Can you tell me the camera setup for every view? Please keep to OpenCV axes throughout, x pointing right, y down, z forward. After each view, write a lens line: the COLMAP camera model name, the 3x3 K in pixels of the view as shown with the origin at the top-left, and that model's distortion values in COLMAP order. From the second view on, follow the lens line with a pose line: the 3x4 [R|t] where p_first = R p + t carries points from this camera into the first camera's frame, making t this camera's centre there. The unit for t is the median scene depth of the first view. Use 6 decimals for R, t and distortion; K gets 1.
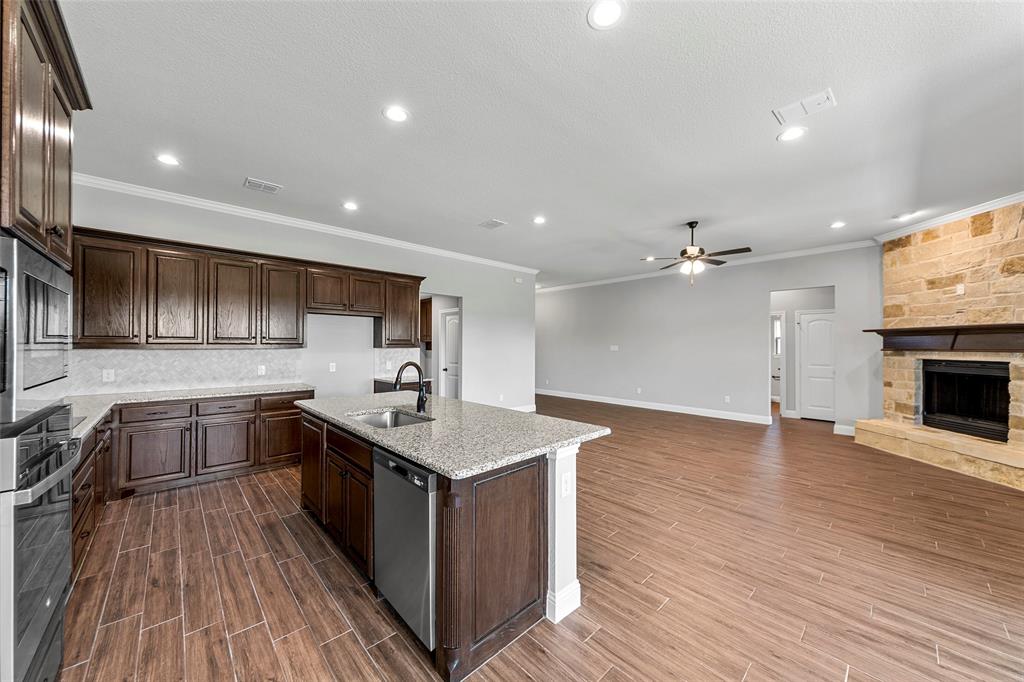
lens RADIAL K [[367.0, 0, 513.0], [0, 367.0, 342.2], [0, 0, 1]] dist [0.000240, 0.001092]
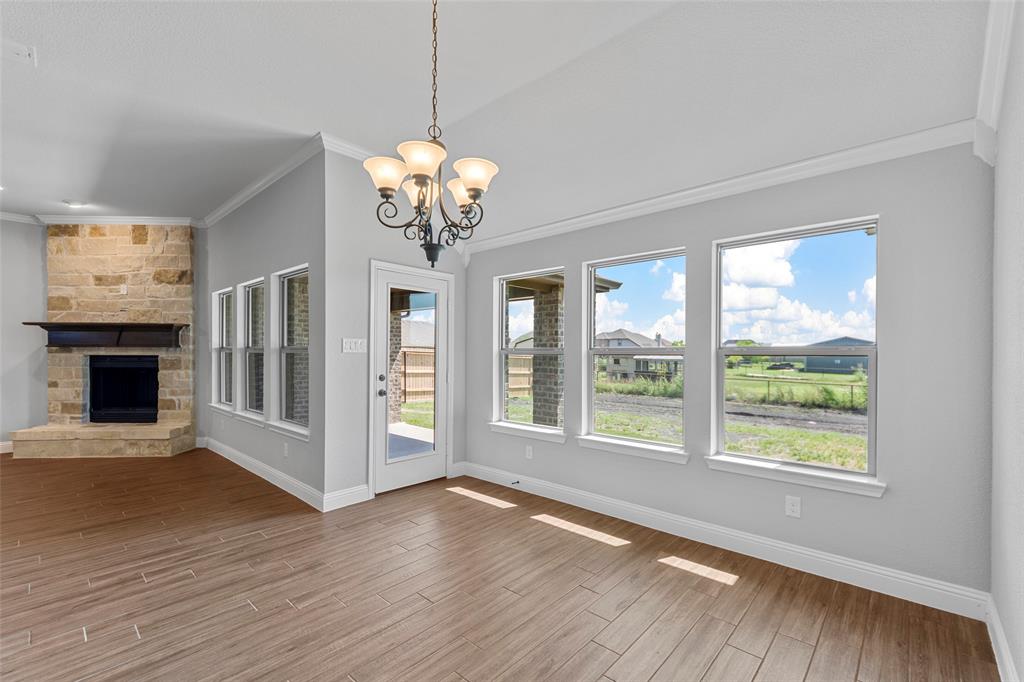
lens RADIAL K [[440.9, 0, 511.5], [0, 440.9, 355.2], [0, 0, 1]] dist [0.004437, -0.000486]
pose [[-0.067566, -0.011808, 0.997645, -0.171323], [-0.011149, 0.999876, 0.011079, 0.023737], [-0.997652, -0.010374, -0.067690, -0.053990]]
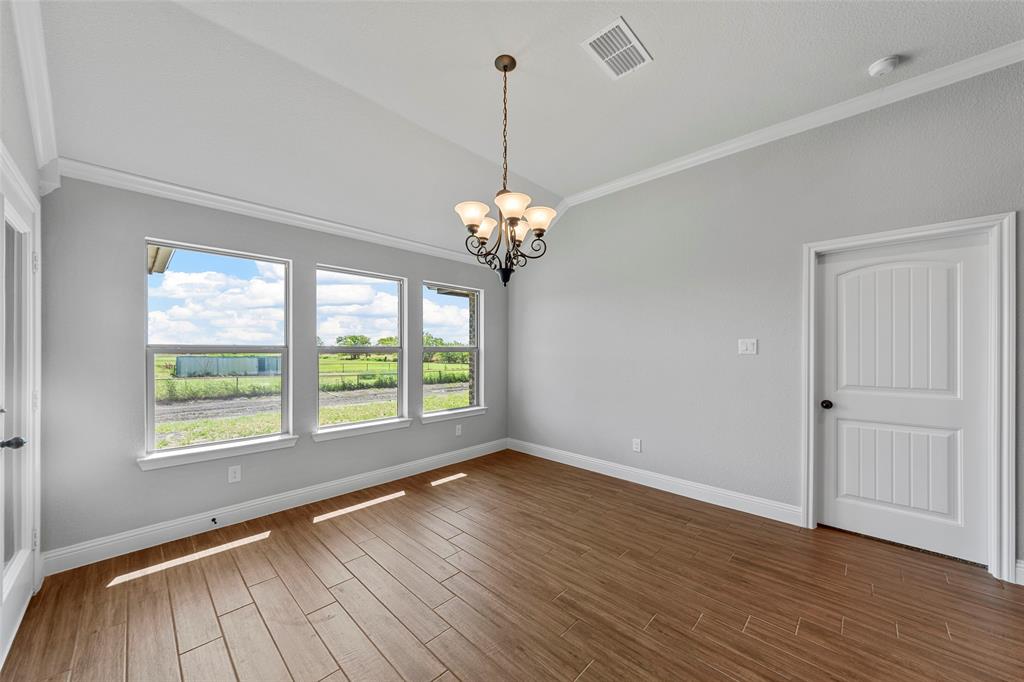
lens RADIAL K [[367.0, 0, 512.5], [0, 367.0, 349.2], [0, 0, 1]] dist [0.000240, 0.001092]
pose [[-0.998927, -0.007385, -0.045712, 0.331834], [-0.006778, 0.999887, -0.013426, 0.029377], [0.045806, -0.013102, -0.998864, 0.532003]]
